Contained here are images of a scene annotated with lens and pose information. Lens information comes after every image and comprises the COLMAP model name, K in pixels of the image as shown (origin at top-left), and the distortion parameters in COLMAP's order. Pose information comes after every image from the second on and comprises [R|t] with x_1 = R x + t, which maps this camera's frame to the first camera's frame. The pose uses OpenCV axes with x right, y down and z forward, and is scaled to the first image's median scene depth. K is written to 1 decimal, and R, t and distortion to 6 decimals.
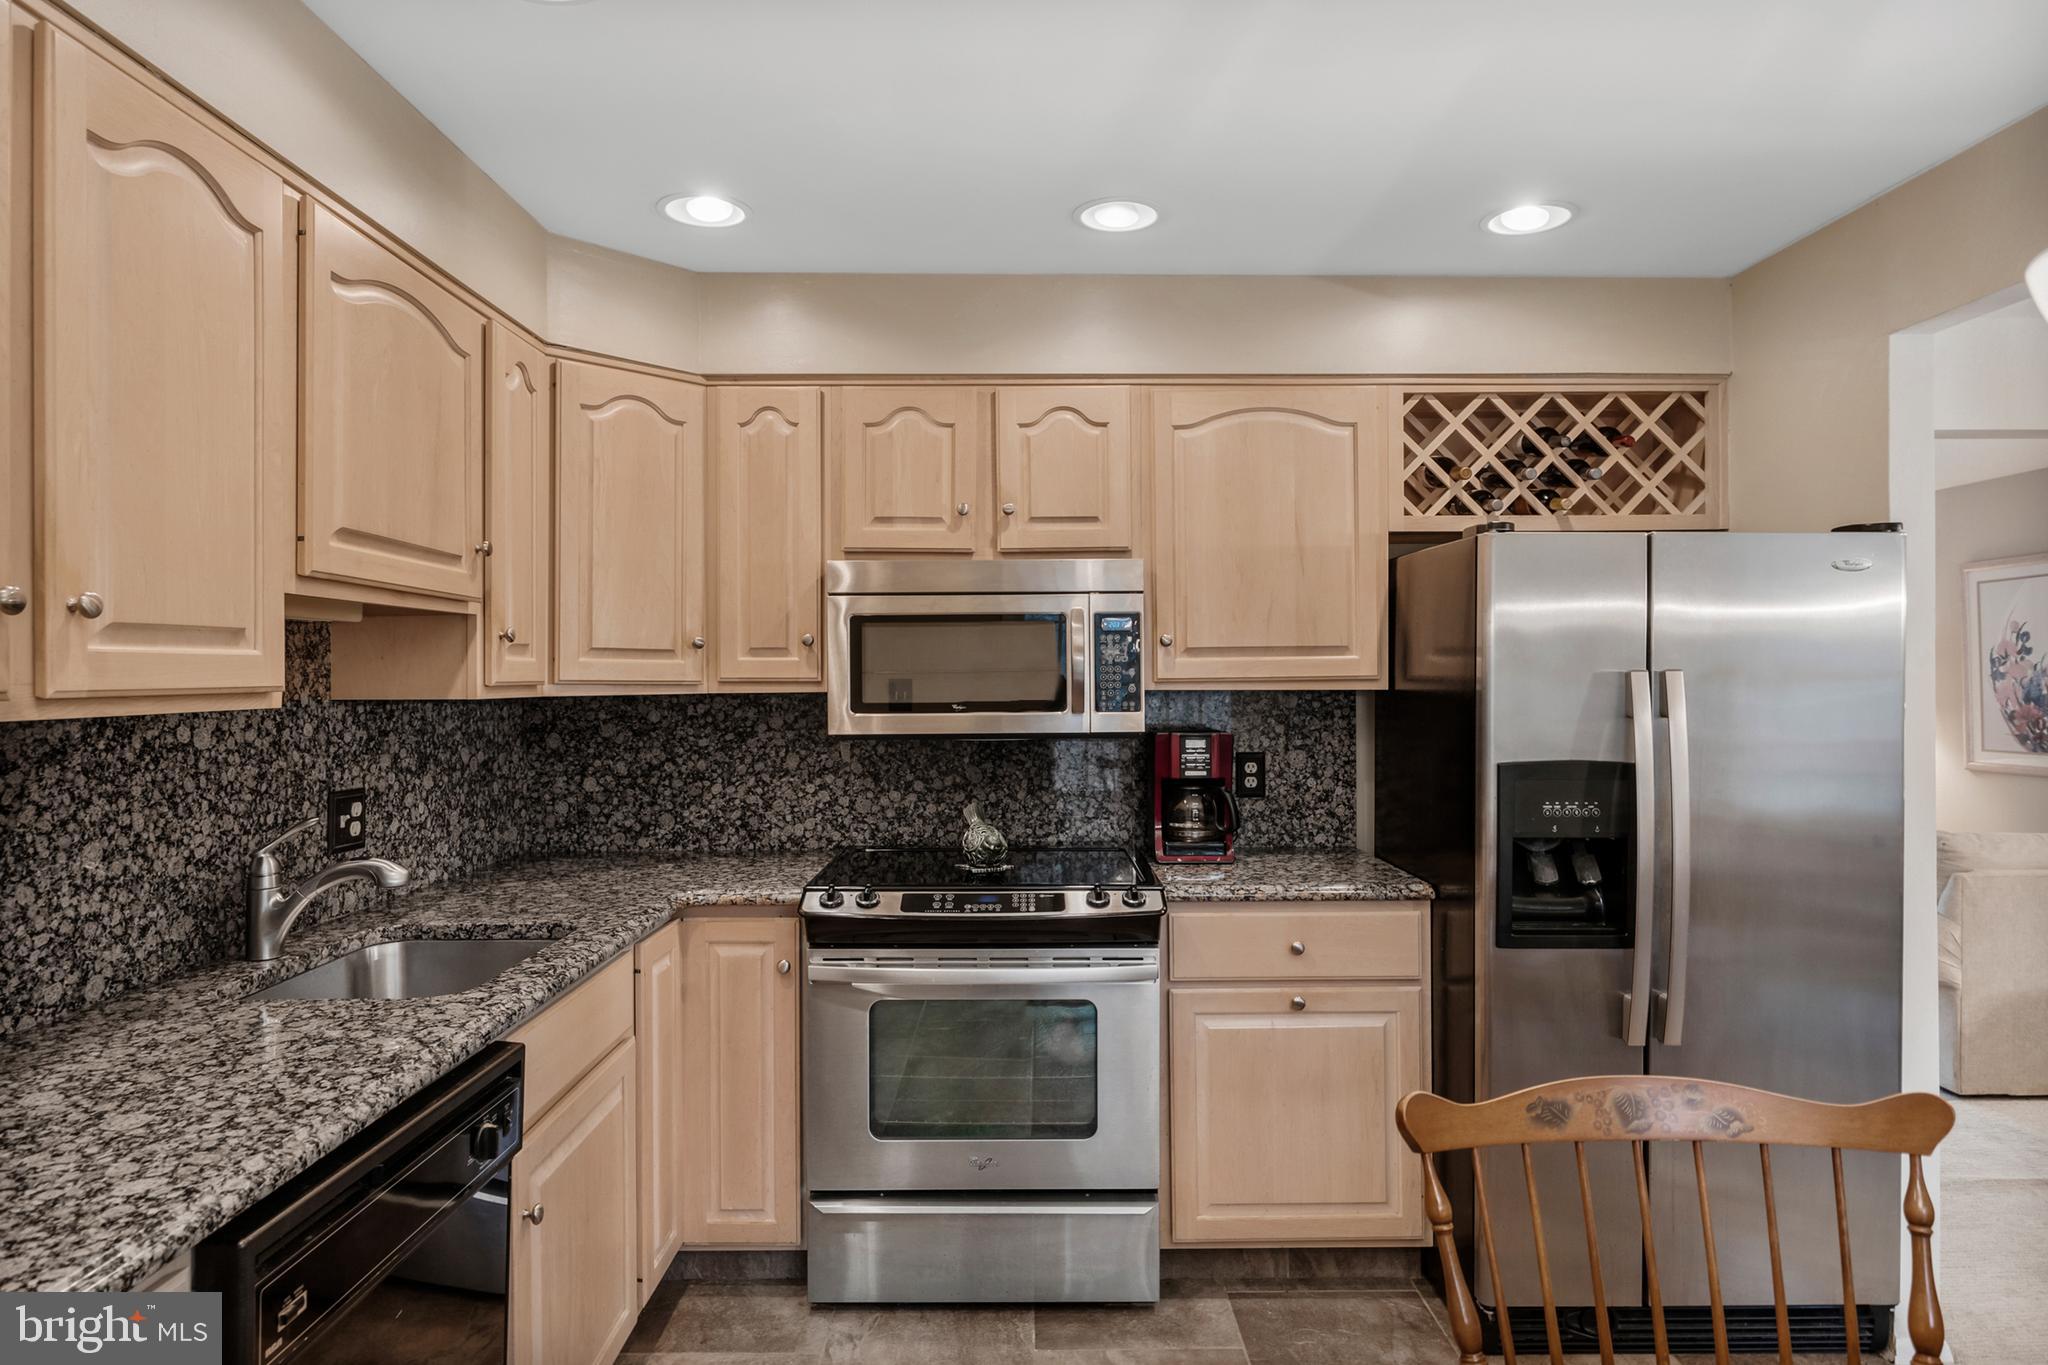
lens RADIAL K [[1151.9, 0, 1019.9], [0, 1151.9, 668.0], [0, 0, 1]] dist [0.002193, 0.001173]
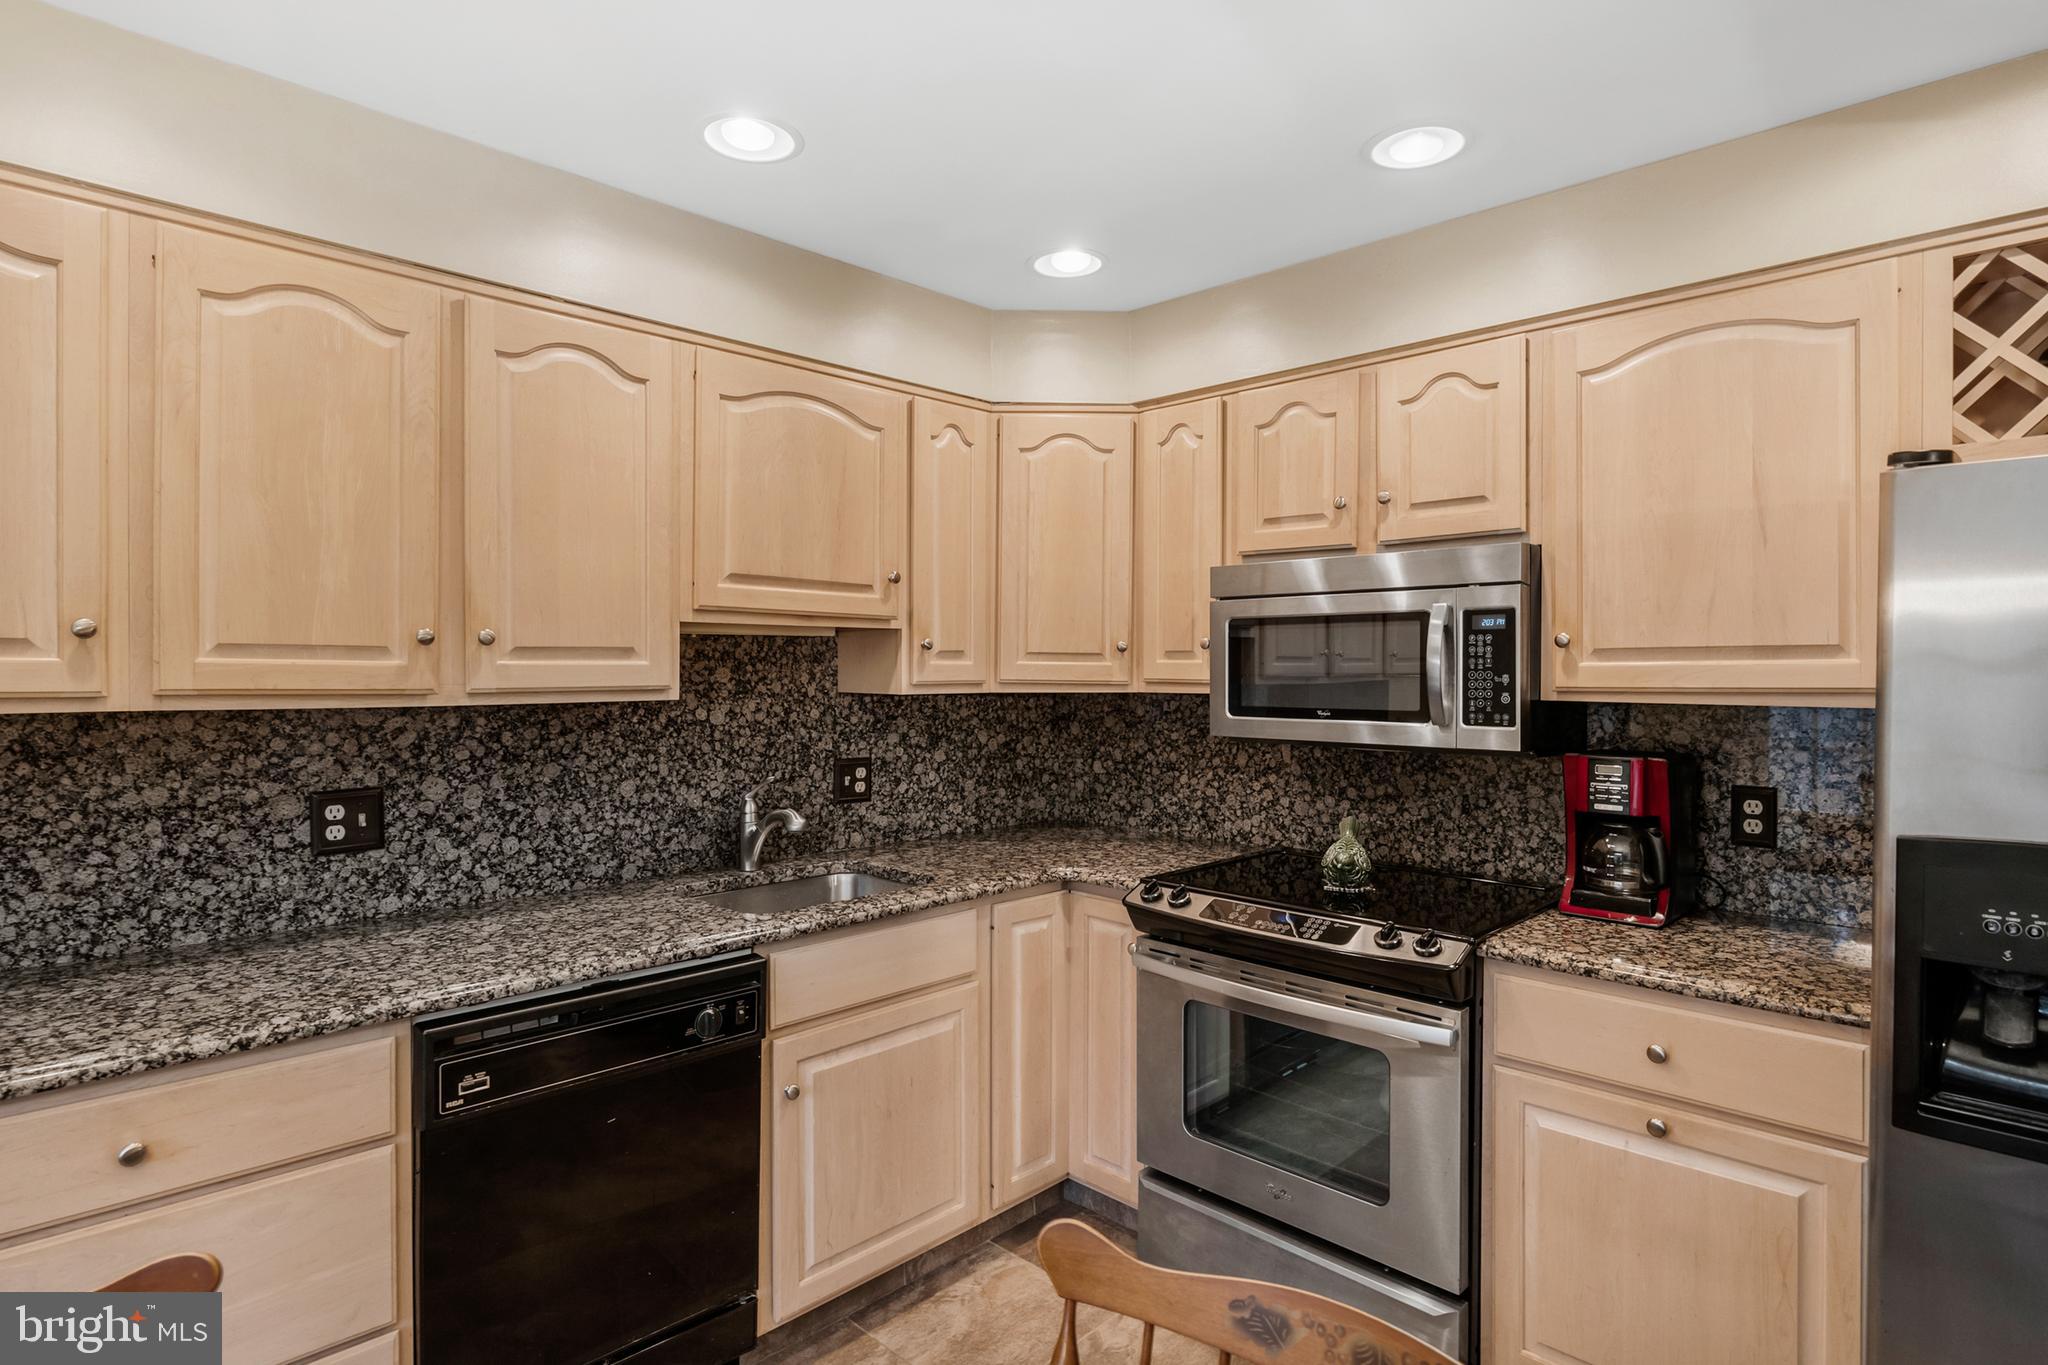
lens RADIAL K [[1062.7, 0, 1023.9], [0, 1062.7, 671.0], [0, 0, 1]] dist [-0.015028, 0.001982]
pose [[0.718038, 0.008733, -0.695950, 0.406213], [0.000033, 0.999921, 0.012581, -0.012551], [0.696004, -0.009056, 0.717980, 0.219244]]
